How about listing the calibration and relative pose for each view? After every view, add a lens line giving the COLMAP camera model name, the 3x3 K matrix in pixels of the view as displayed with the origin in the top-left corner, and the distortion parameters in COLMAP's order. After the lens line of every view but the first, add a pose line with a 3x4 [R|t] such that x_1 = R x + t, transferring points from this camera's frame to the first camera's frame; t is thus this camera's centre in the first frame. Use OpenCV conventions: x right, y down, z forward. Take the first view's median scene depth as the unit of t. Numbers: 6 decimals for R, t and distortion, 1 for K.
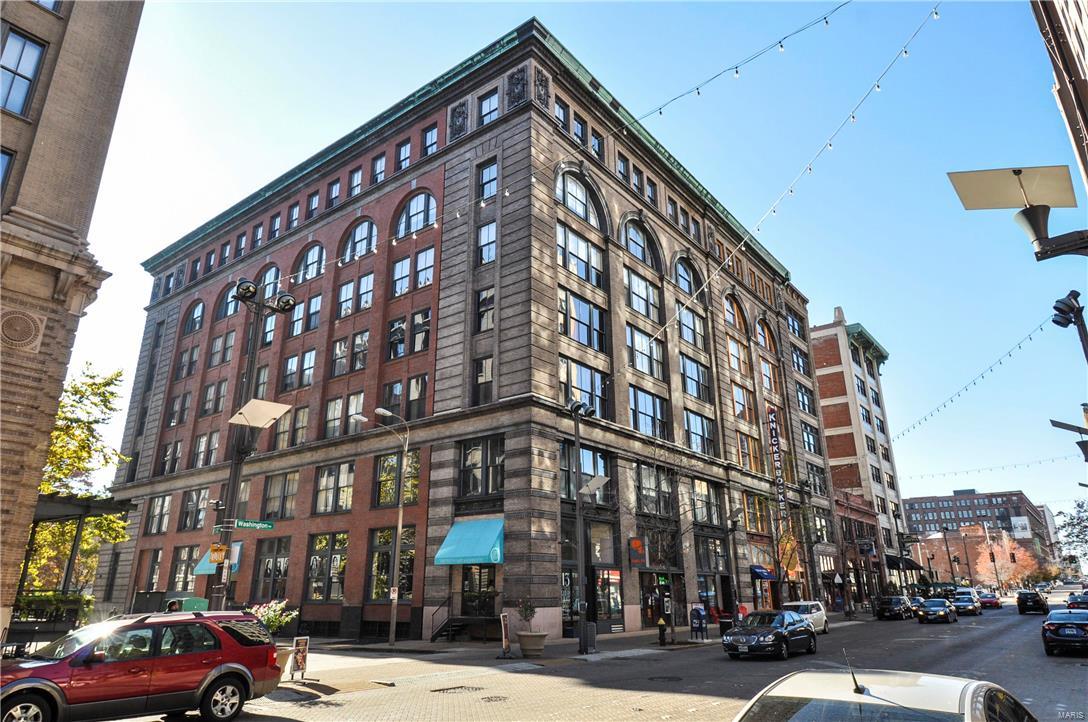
lens RADIAL K [[666.8, 0, 544.0], [0, 666.8, 361.0], [0, 0, 1]] dist [0.061794, 0.000148]
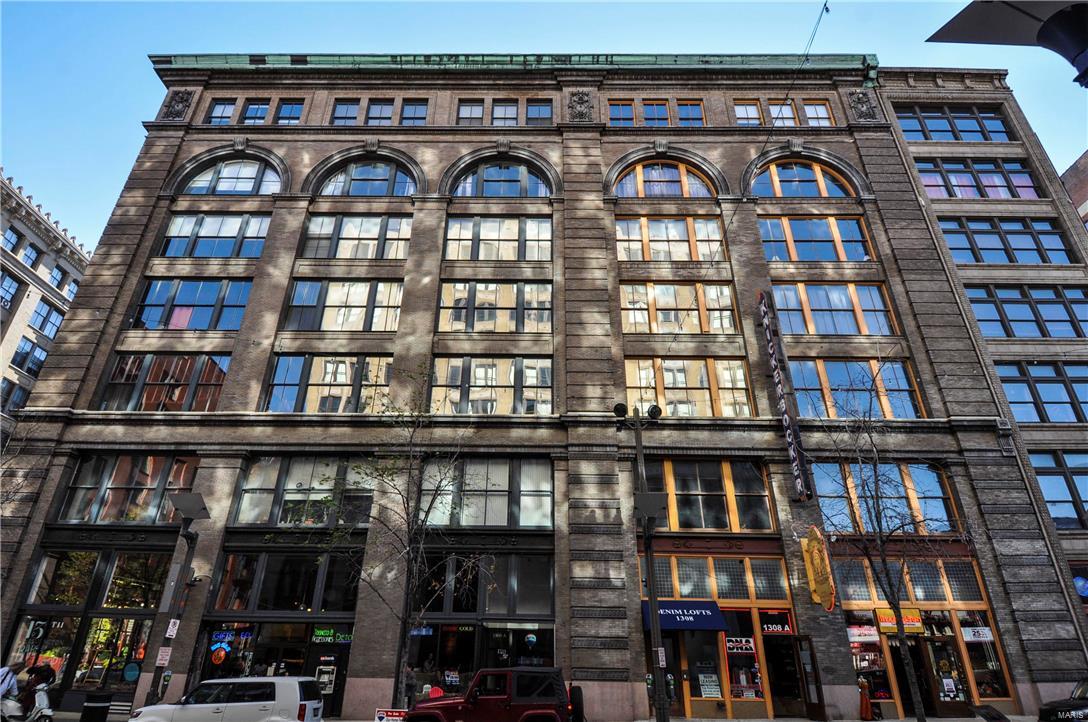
lens RADIAL K [[588.7, 0, 543.1], [0, 588.7, 385.4], [0, 0, 1]] dist [-0.003066, -0.001385]
pose [[0.618989, -0.348454, -0.703869, 0.702872], [0.242805, 0.937191, -0.250436, 0.279869], [0.746926, -0.015886, 0.664718, 0.752587]]
